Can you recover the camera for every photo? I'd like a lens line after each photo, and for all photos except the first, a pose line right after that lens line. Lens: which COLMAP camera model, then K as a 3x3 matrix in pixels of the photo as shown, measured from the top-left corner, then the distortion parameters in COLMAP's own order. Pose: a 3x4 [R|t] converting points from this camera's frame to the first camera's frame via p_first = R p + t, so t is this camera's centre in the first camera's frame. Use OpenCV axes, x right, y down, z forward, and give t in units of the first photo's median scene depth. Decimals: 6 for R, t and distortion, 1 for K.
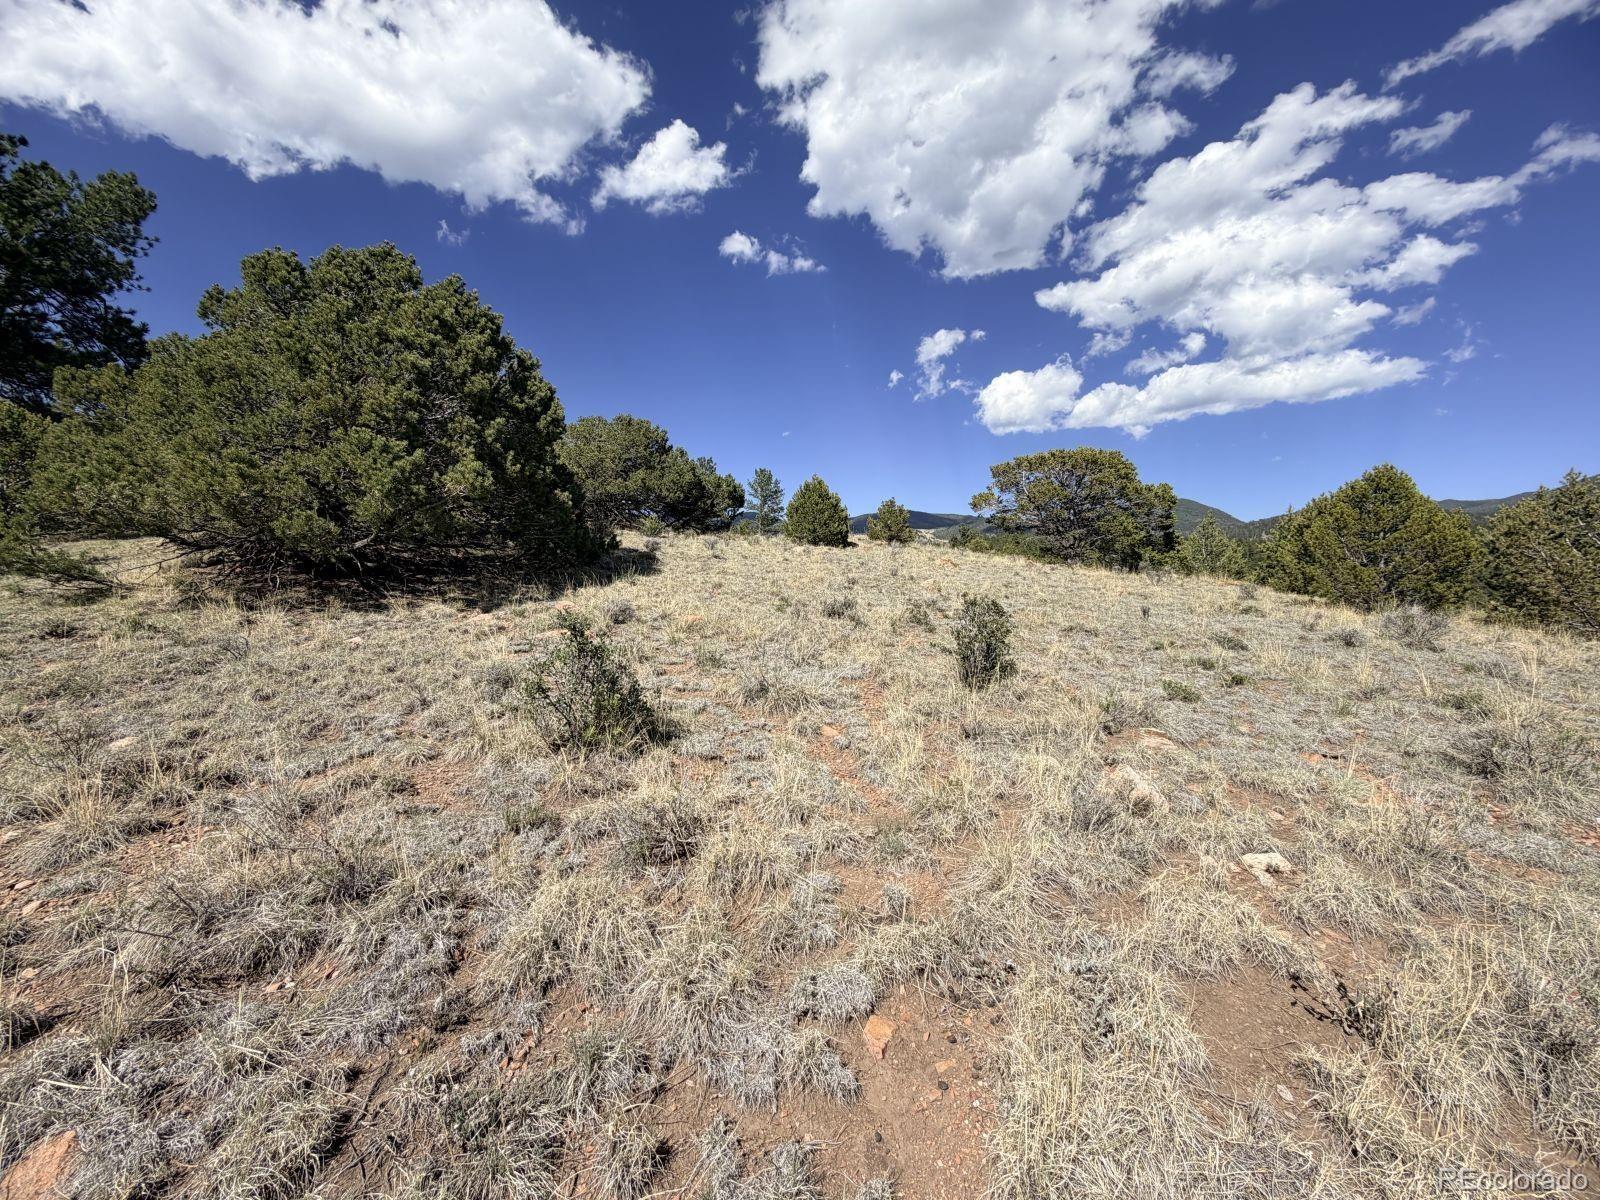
lens RADIAL K [[618.6, 0, 775.4], [0, 618.6, 577.3], [0, 0, 1]] dist [-0.002251, 0.000330]
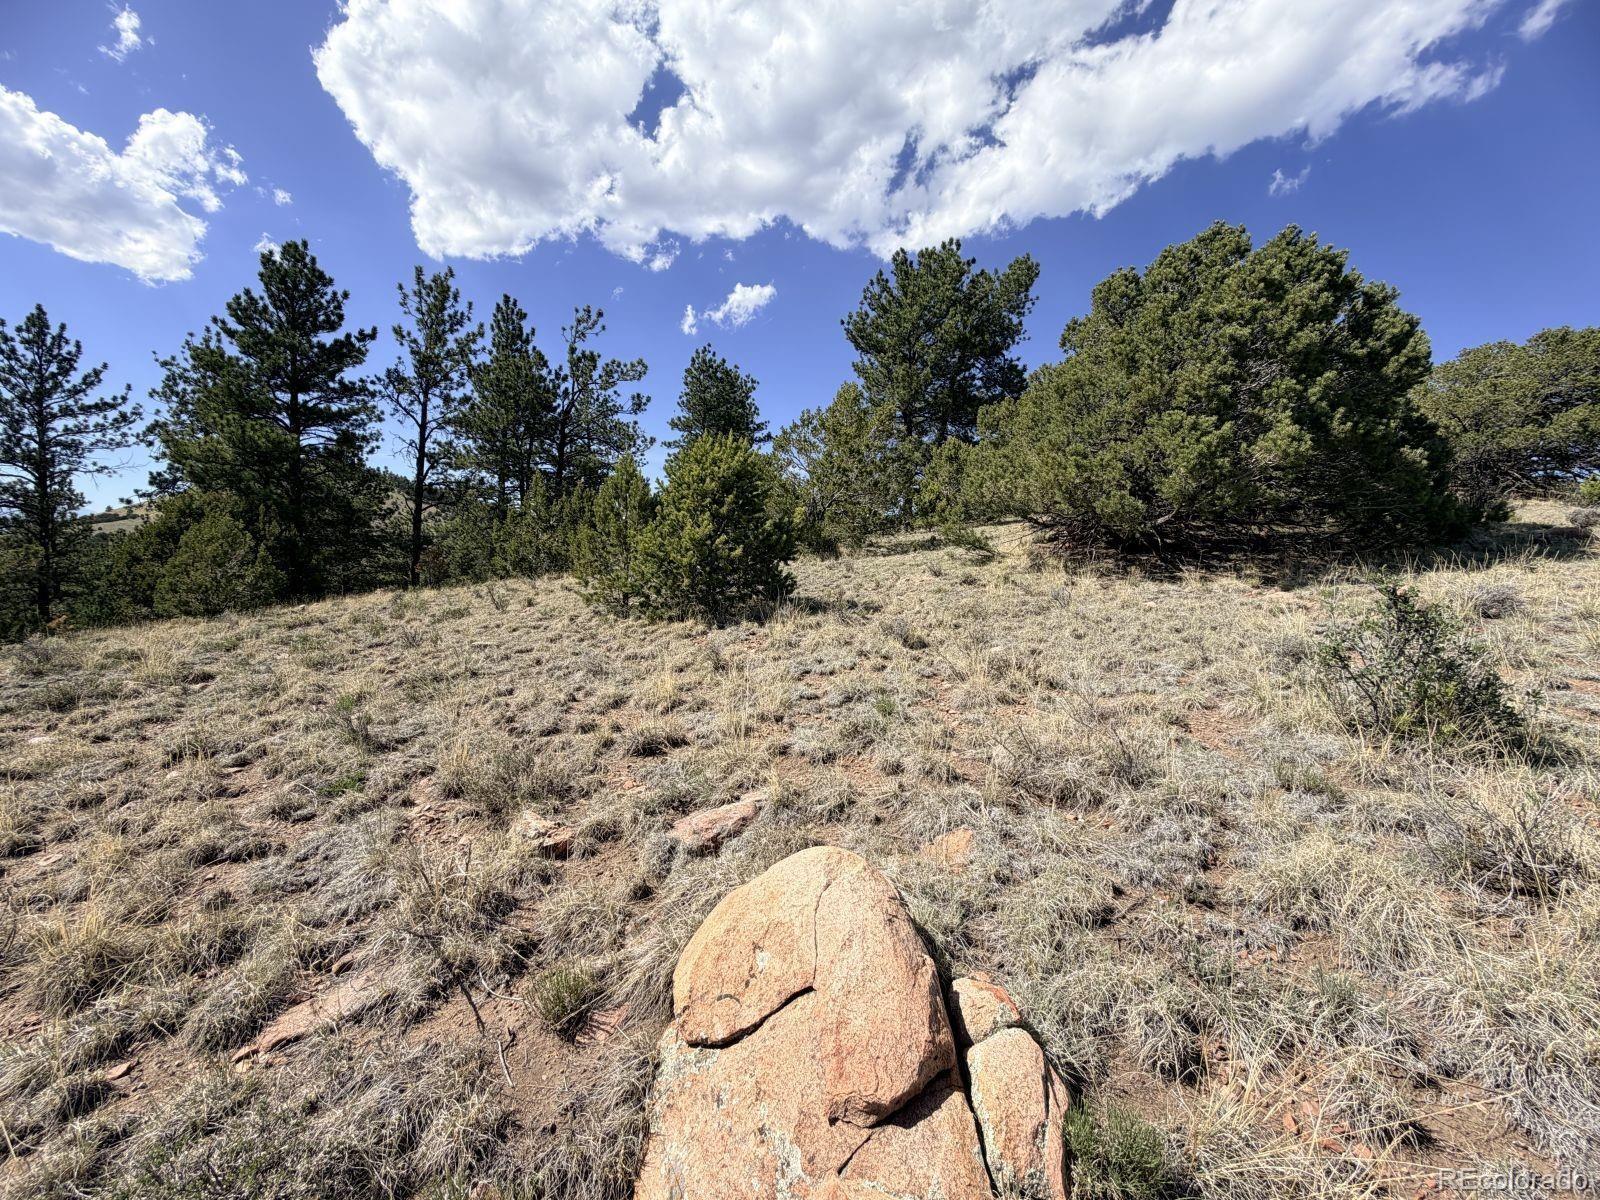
lens RADIAL K [[638.7, 0, 788.6], [0, 638.7, 613.9], [0, 0, 1]] dist [0.000679, -0.000260]
pose [[0.438934, 0.095017, -0.893481, 0.068326], [-0.052876, 0.995401, 0.079880, 0.058837], [0.896962, 0.012181, 0.441939, -0.097036]]
